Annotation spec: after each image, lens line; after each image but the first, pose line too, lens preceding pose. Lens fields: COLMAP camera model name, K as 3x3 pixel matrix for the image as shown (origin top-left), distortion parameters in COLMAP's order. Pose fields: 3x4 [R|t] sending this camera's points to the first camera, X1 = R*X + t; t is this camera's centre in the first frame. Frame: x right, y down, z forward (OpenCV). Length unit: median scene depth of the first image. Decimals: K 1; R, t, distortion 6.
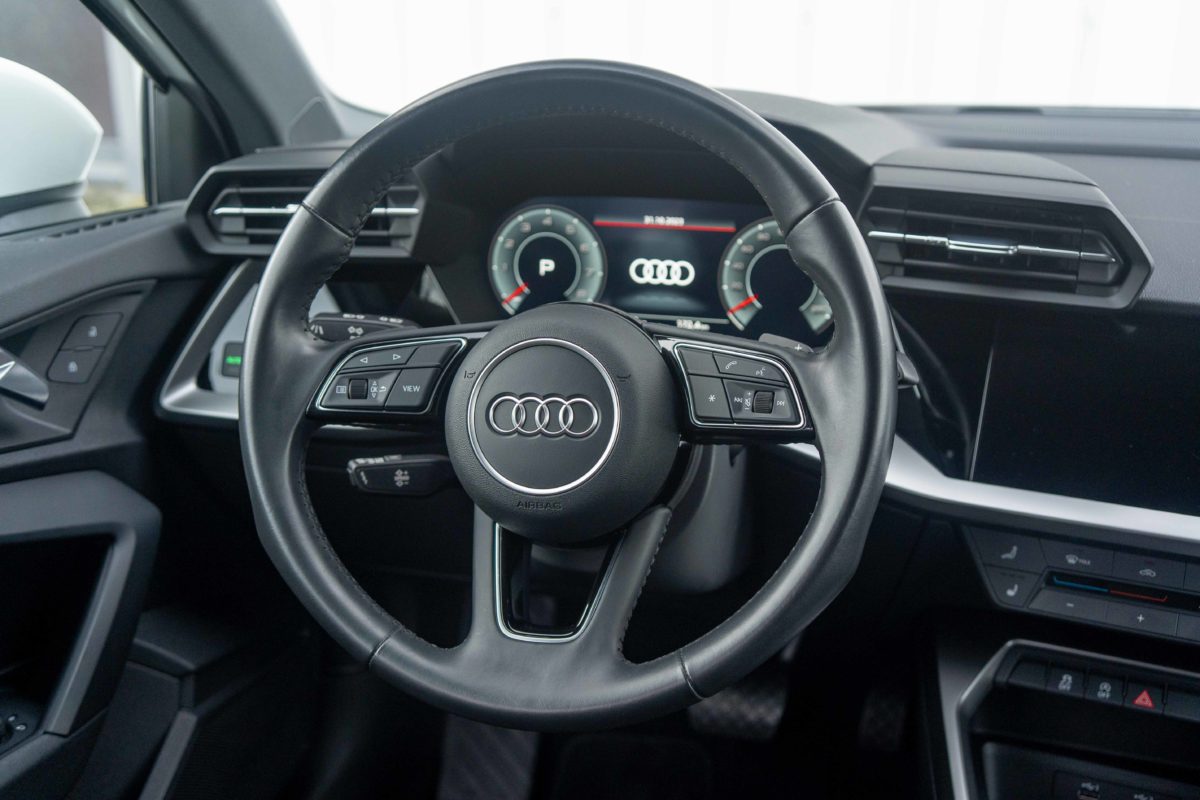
lens RADIAL K [[1316.6, 0, 600.0], [0, 1316.6, 400.0], [0, 0, 1]] dist [0.007716, 0.008933]
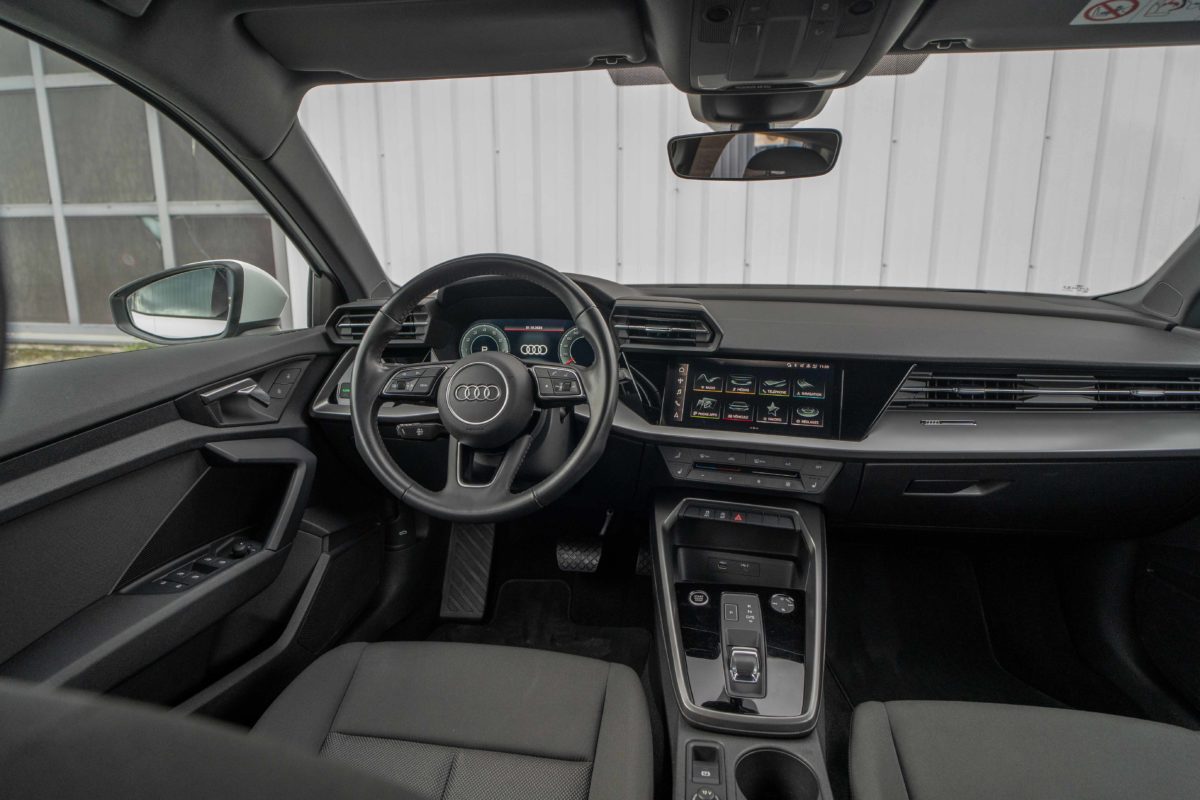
lens RADIAL K [[683.9, 0, 596.6], [0, 683.9, 367.7], [0, 0, 1]] dist [-0.005382, -0.000440]
pose [[0.995263, -0.022255, 0.094641, 0.044712], [0.035558, 0.989330, -0.141288, 0.117212], [-0.090487, 0.143984, 0.985434, -0.217127]]
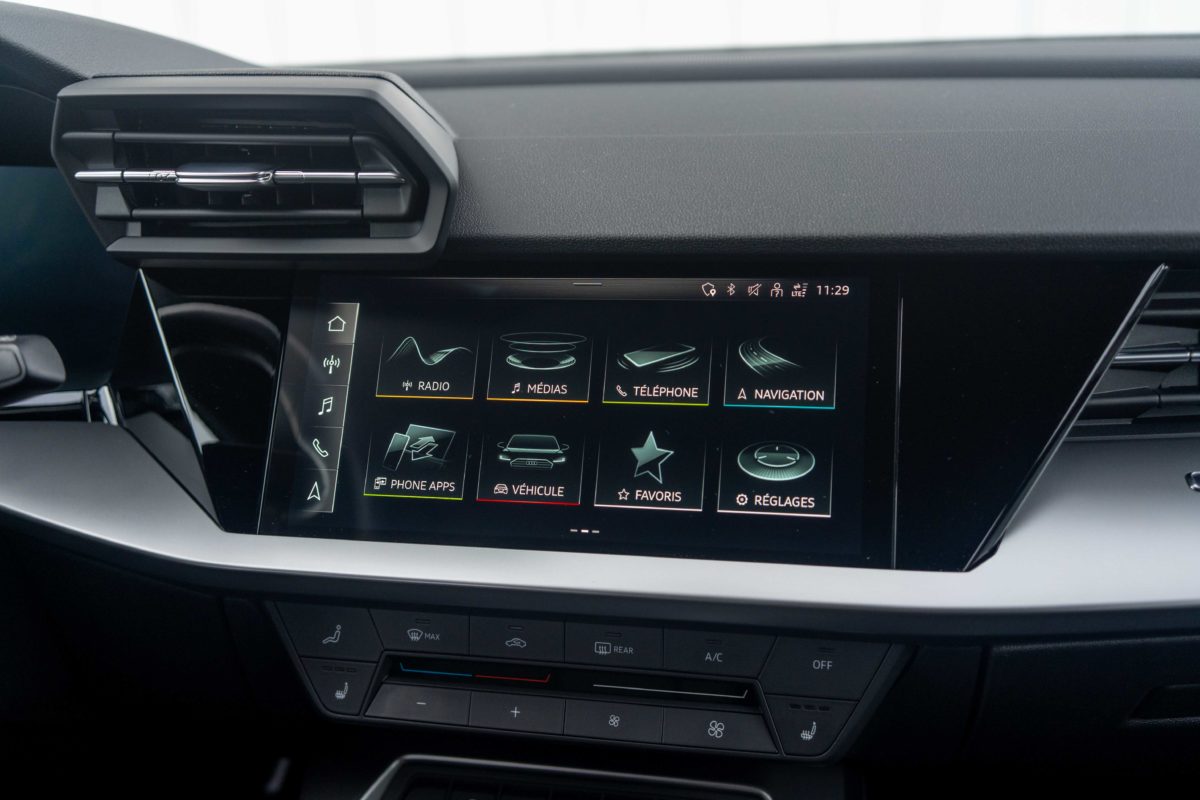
lens RADIAL K [[1316.6, 0, 600.0], [0, 1316.6, 400.0], [0, 0, 1]] dist [0.007716, 0.008933]
pose [[0.982347, -0.084317, 0.166987, 0.311939], [0.094984, 0.993849, -0.056944, 0.044380], [-0.161158, 0.071800, 0.984313, 0.286071]]
